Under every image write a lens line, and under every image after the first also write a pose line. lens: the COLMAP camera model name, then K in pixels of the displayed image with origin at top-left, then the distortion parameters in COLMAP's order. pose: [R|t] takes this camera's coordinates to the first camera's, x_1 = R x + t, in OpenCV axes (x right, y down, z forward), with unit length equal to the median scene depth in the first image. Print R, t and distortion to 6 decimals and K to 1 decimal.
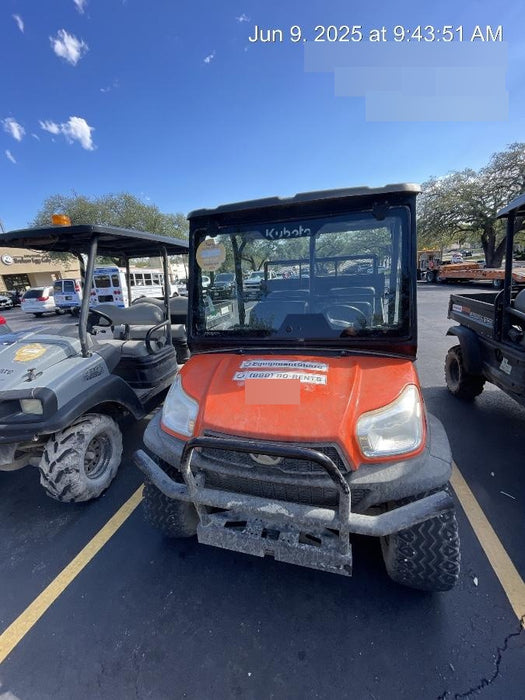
lens RADIAL K [[284.1, 0, 266.9], [0, 284.1, 349.5], [0, 0, 1]] dist [0.000260, 0.000168]
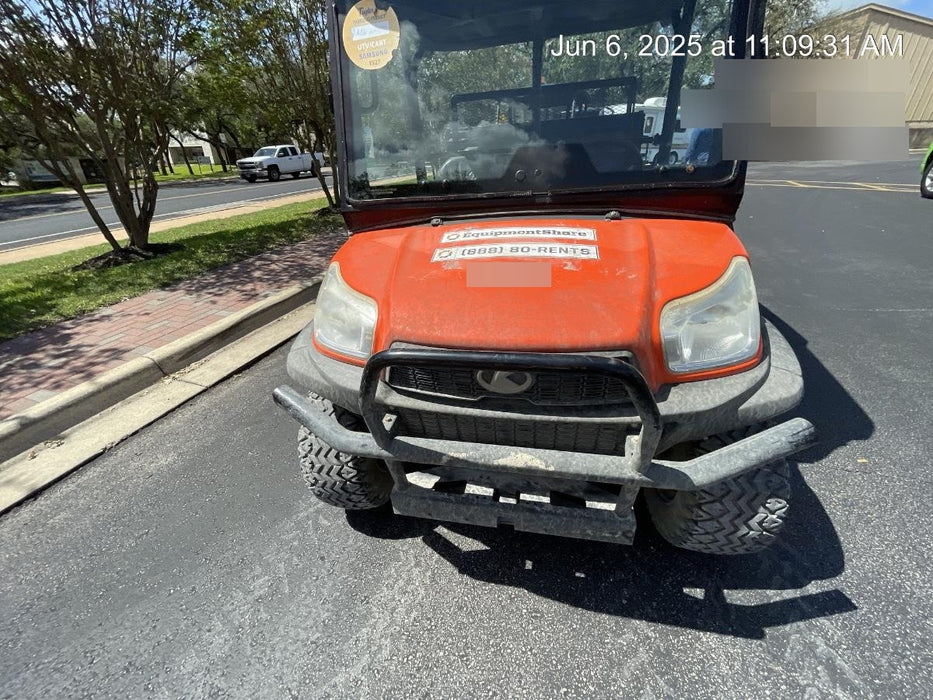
lens RADIAL K [[378.7, 0, 465.7], [0, 378.7, 345.1], [0, 0, 1]] dist [0.000260, 0.000168]
pose [[0.997536, -0.040761, 0.057095, -0.113009], [0.027691, 0.976576, 0.213382, 0.121386], [-0.064456, -0.211275, 0.975299, 0.226256]]
